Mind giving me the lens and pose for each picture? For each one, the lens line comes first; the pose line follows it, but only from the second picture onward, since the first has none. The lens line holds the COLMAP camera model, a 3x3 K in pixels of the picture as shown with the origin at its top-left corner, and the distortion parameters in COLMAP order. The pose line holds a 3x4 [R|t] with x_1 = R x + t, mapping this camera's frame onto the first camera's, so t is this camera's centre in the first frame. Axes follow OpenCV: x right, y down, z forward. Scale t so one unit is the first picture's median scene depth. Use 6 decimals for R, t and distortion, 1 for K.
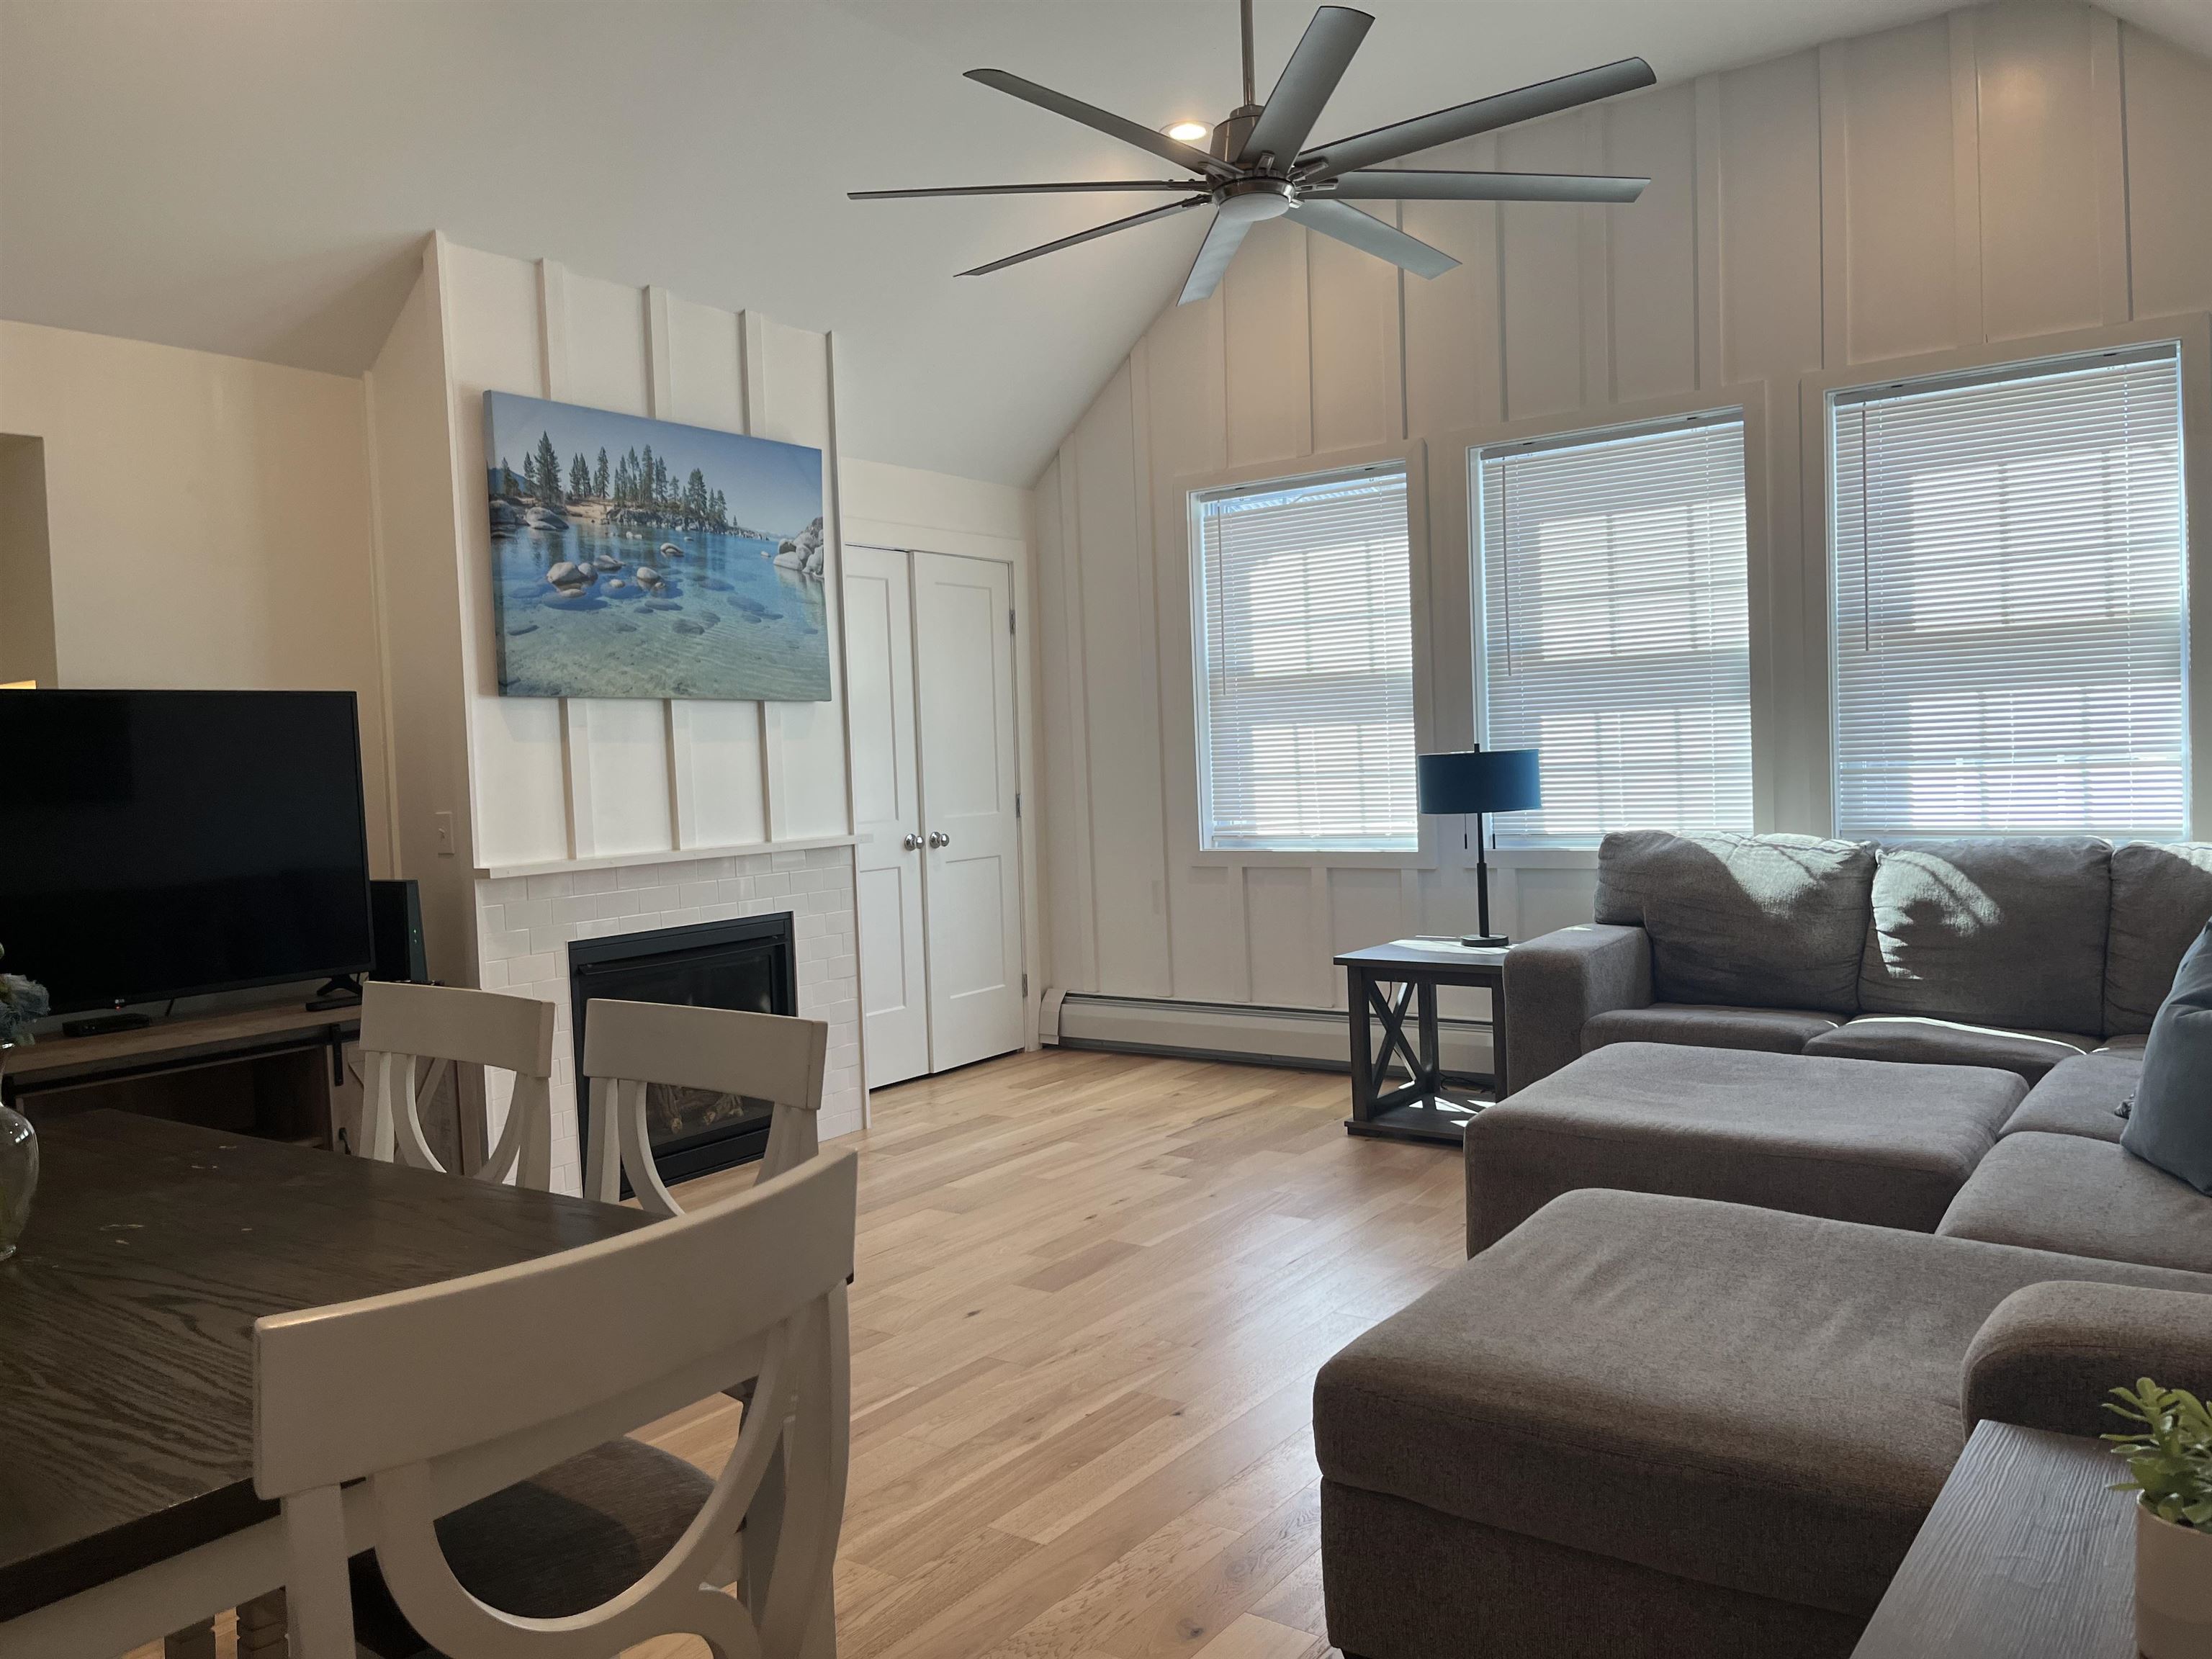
lens RADIAL K [[1678.8, 0, 1091.9], [0, 1678.8, 832.5], [0, 0, 1]] dist [0.065906, -0.086662]
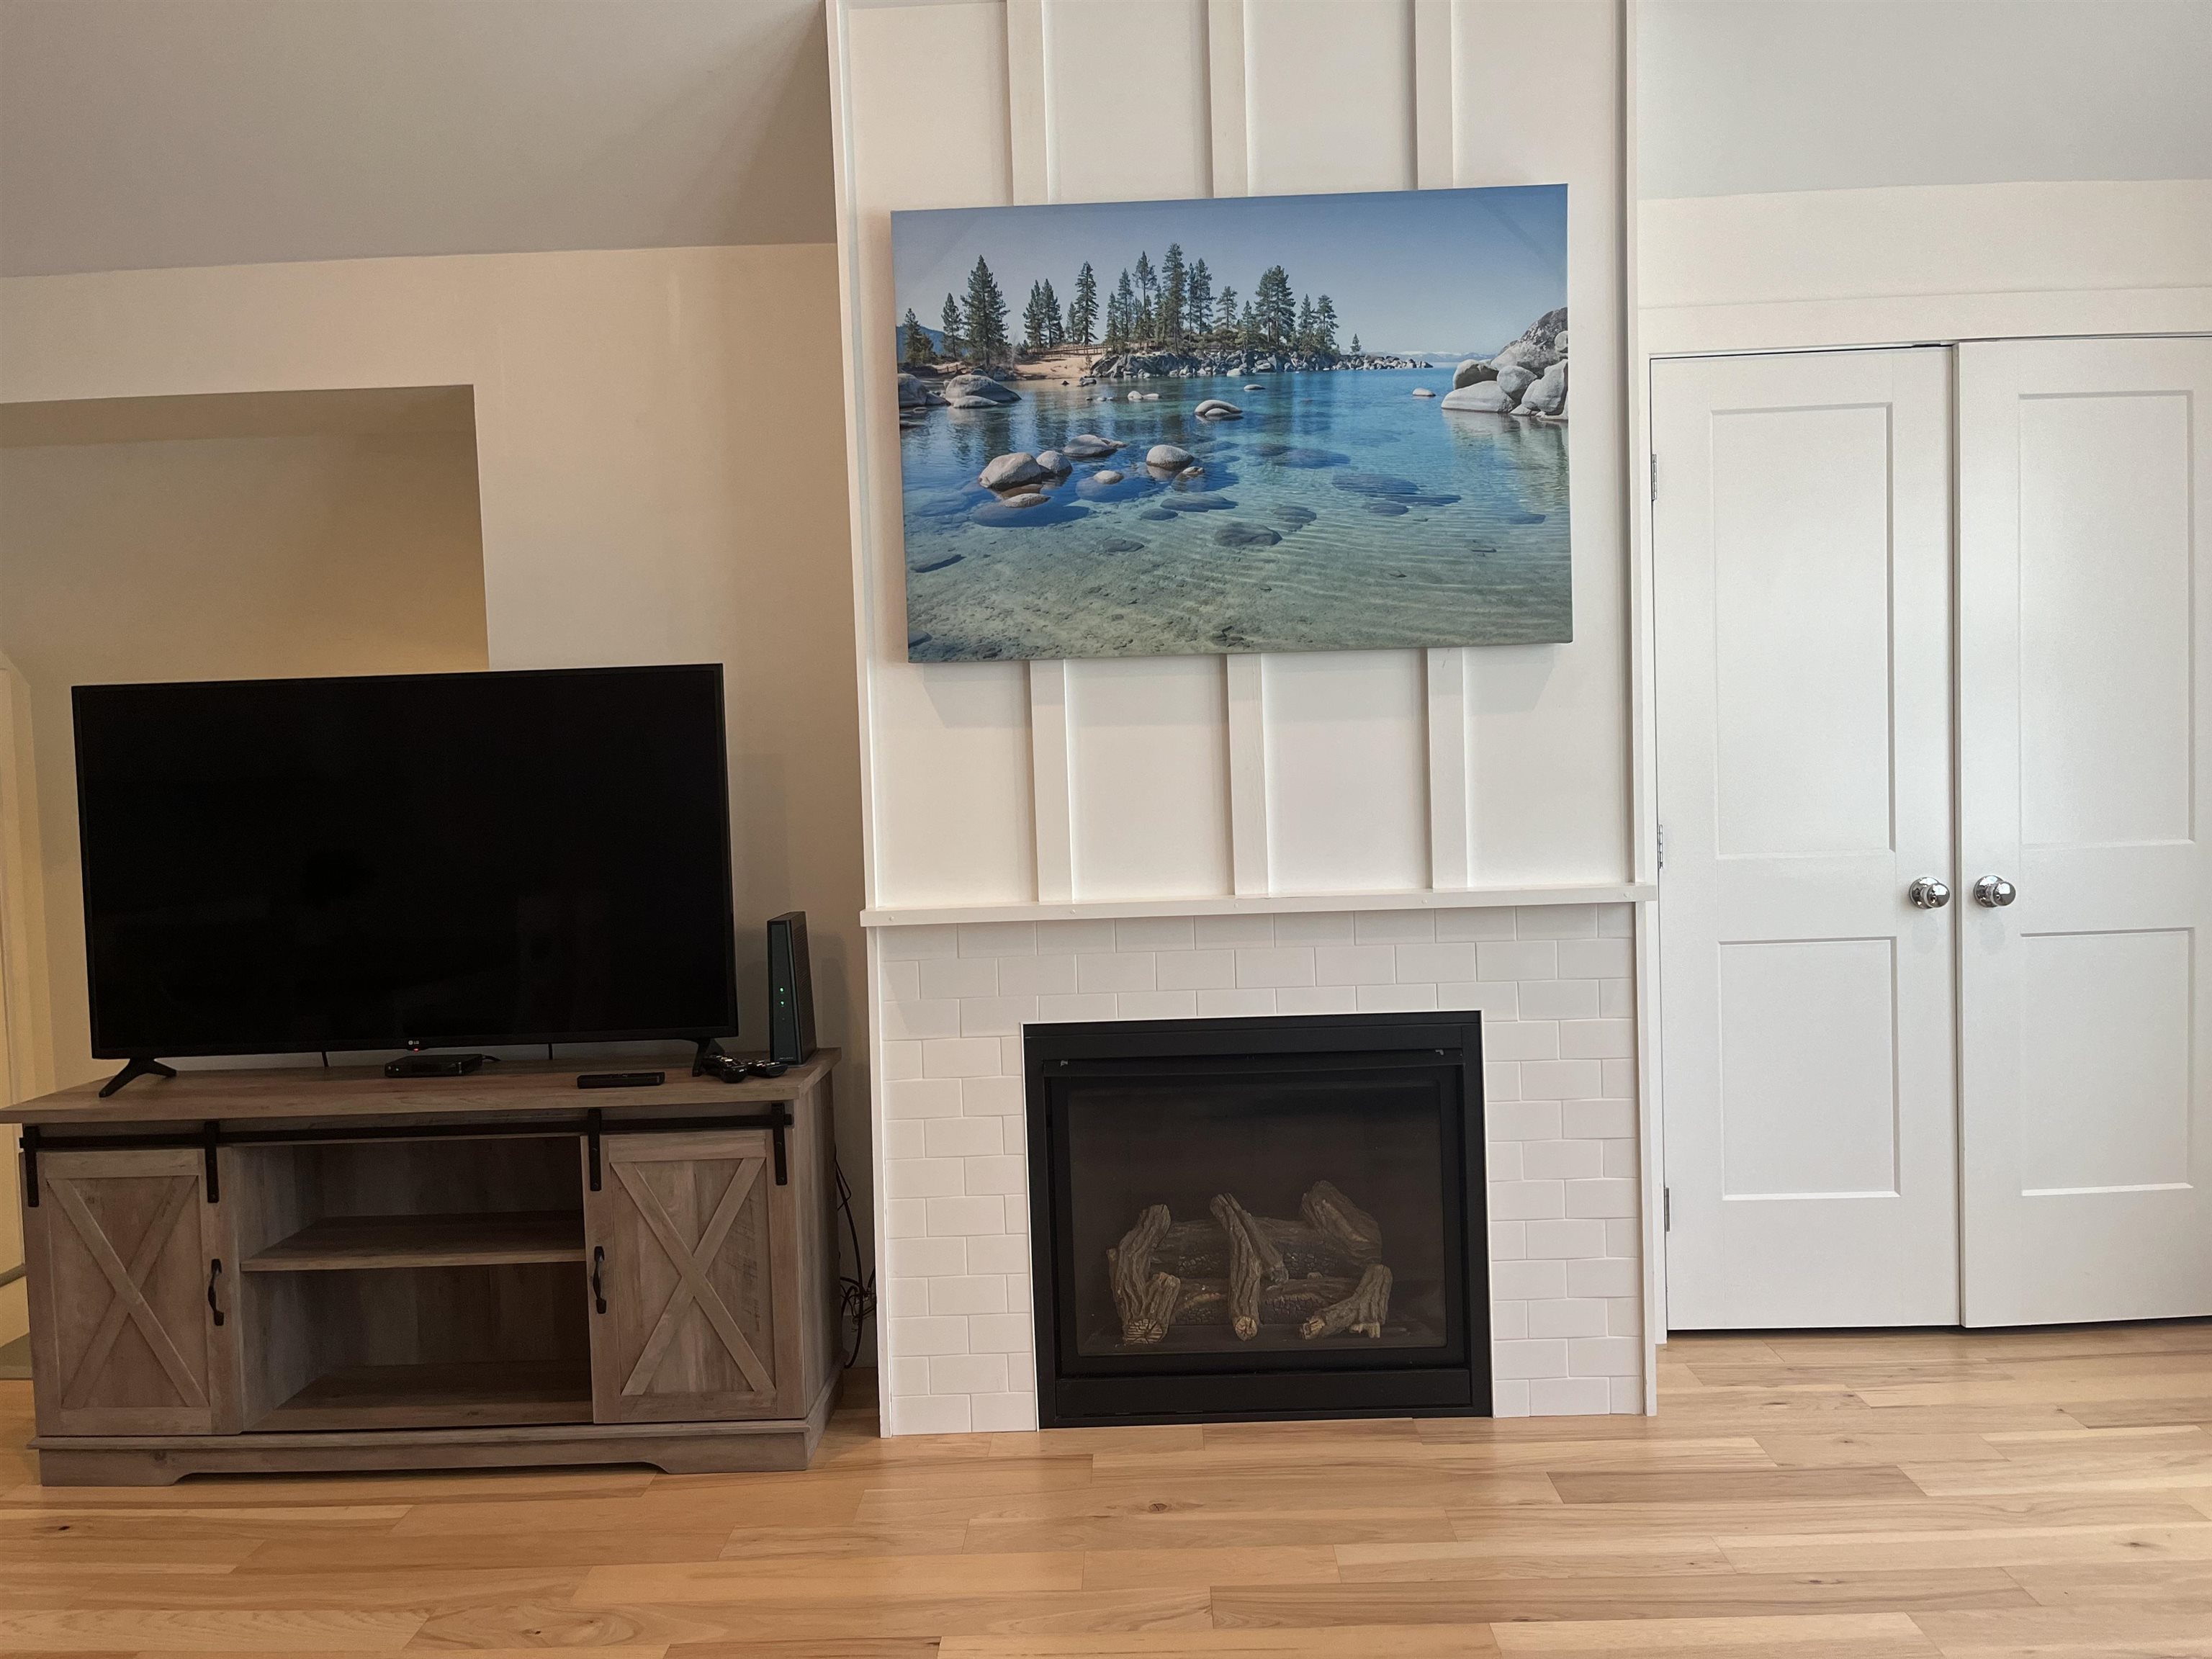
lens RADIAL K [[1678.8, 0, 1099.2], [0, 1678.8, 834.6], [0, 0, 1]] dist [0.065906, -0.086662]
pose [[0.570803, 0.058640, -0.818990, 0.238627], [-0.026643, 0.998244, 0.052905, -0.044848], [0.820654, -0.008378, 0.571363, 0.615858]]
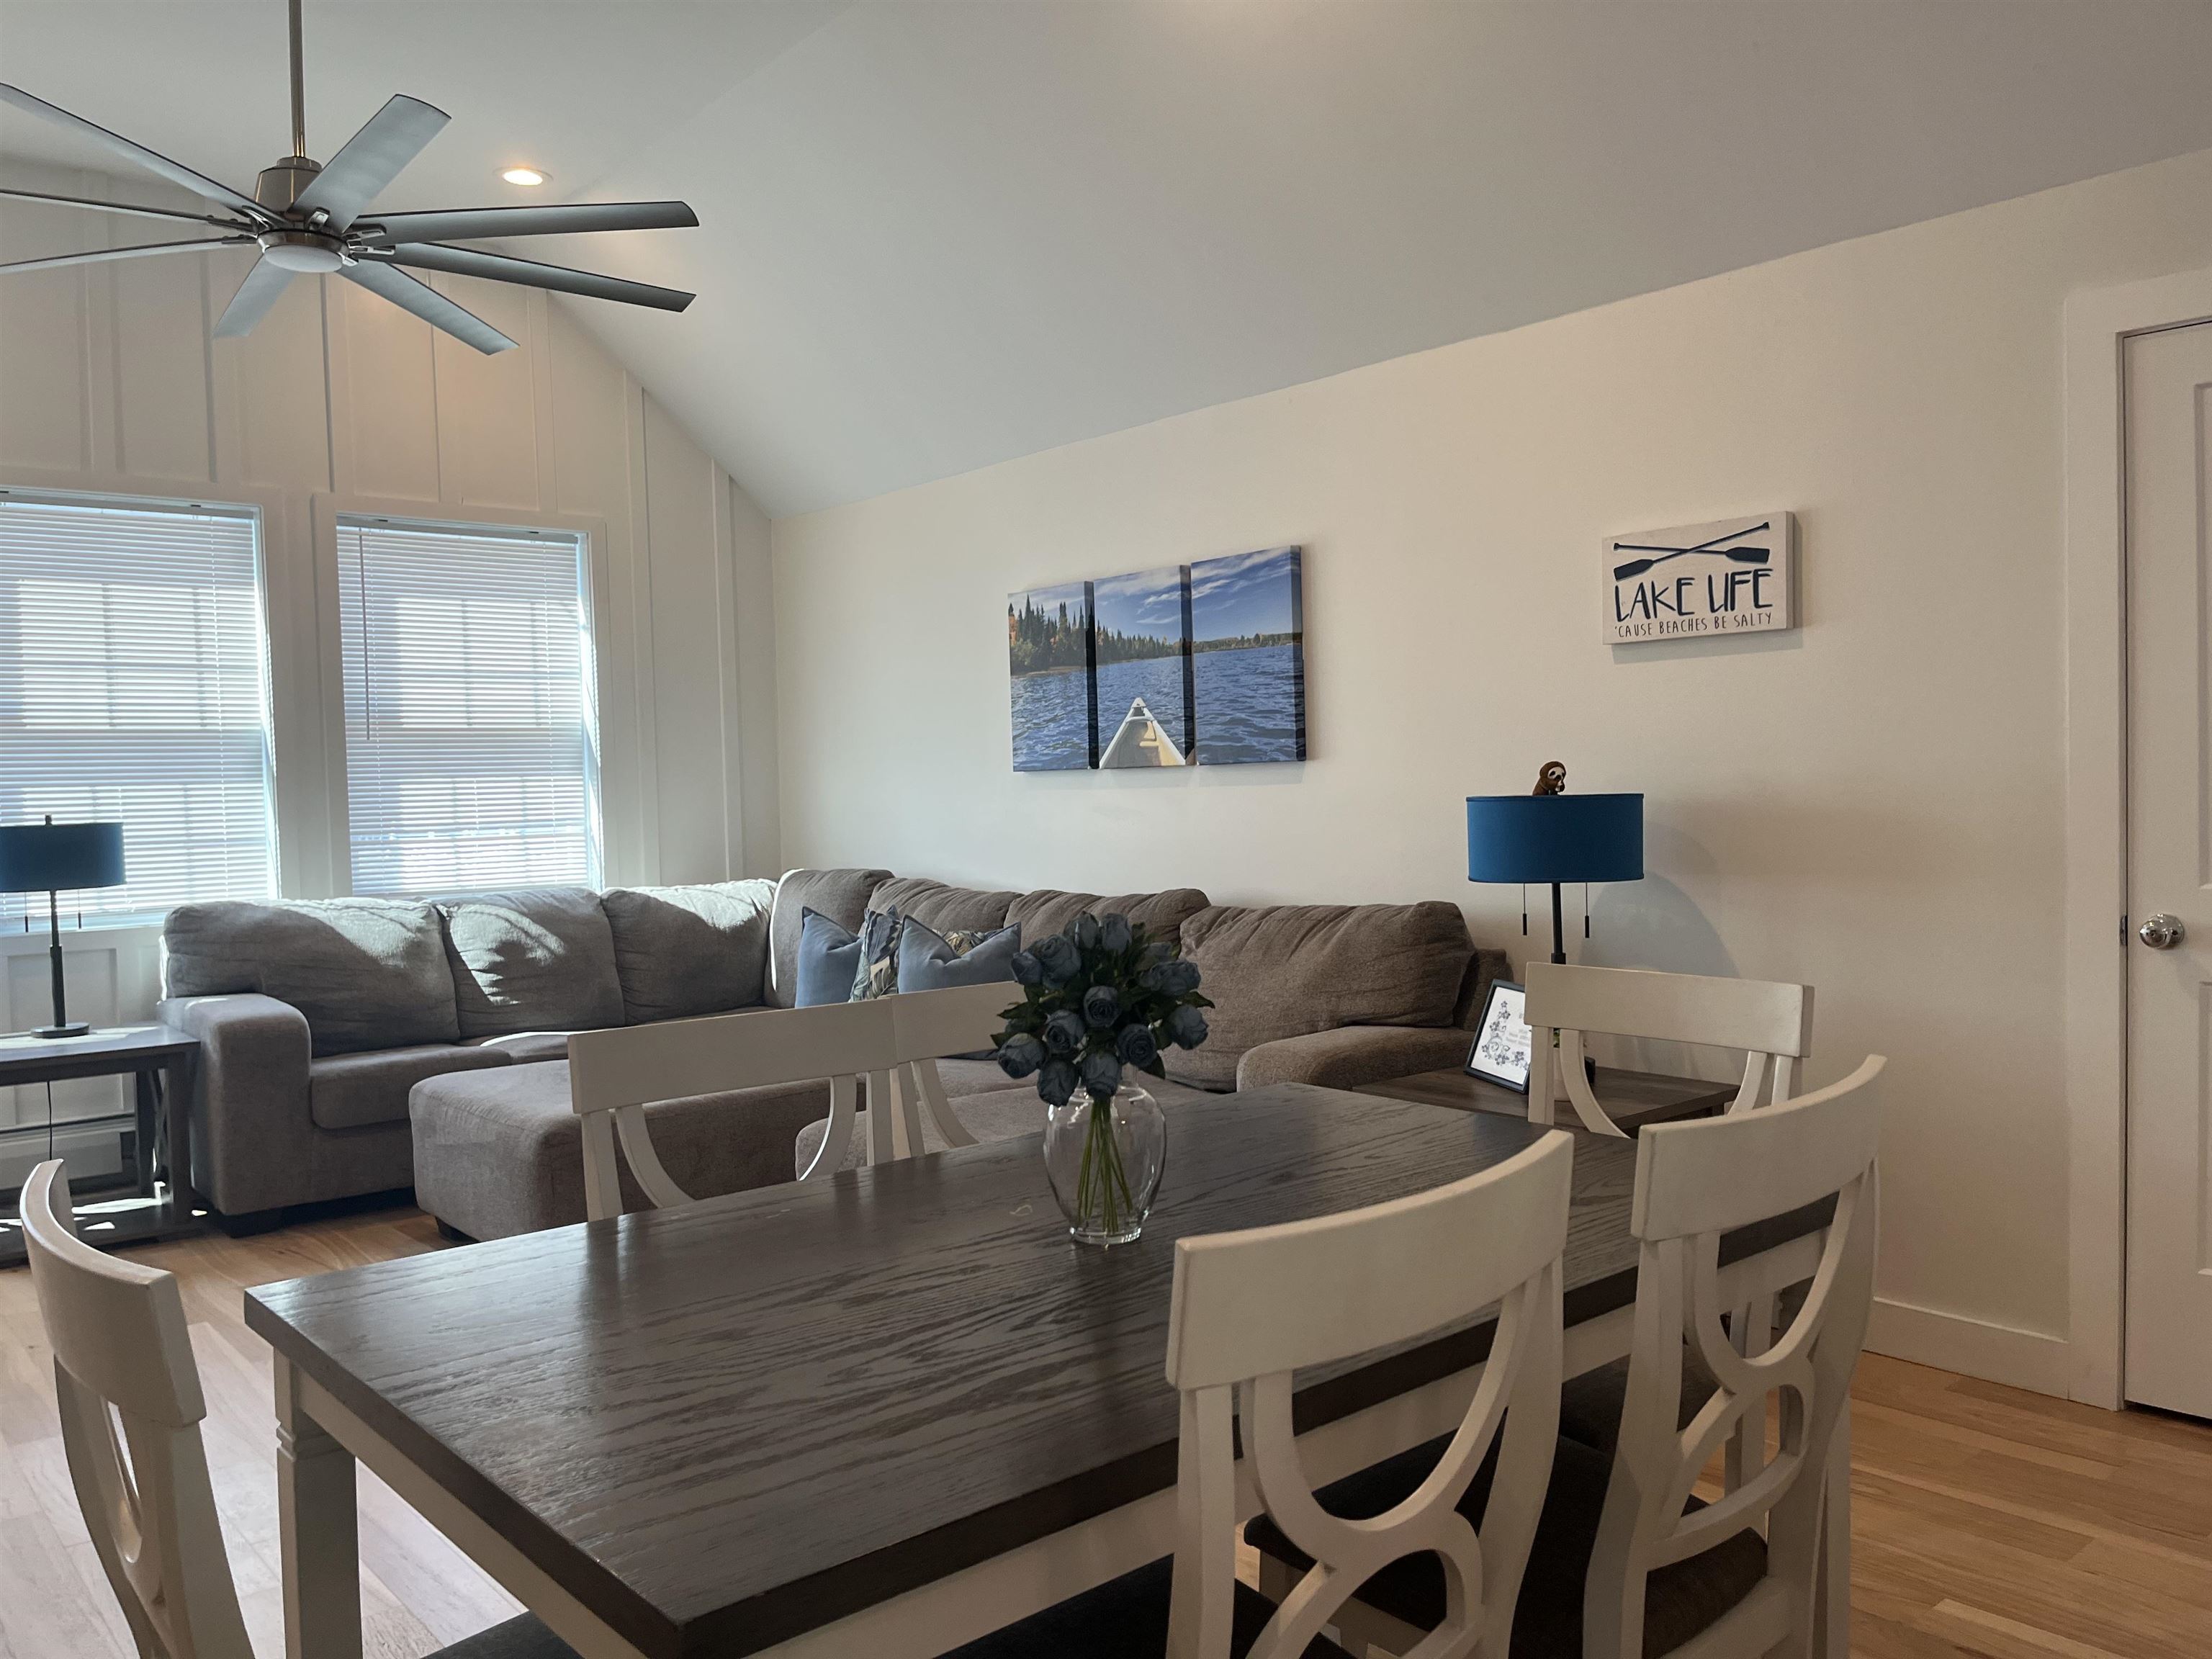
lens RADIAL K [[1678.8, 0, 1087.6], [0, 1678.8, 832.8], [0, 0, 1]] dist [0.065906, -0.086662]
pose [[0.237421, 0.005328, 0.971392, -0.584138], [0.060905, 0.997936, -0.020360, 0.010714], [-0.969496, 0.063996, 0.236606, 0.263880]]
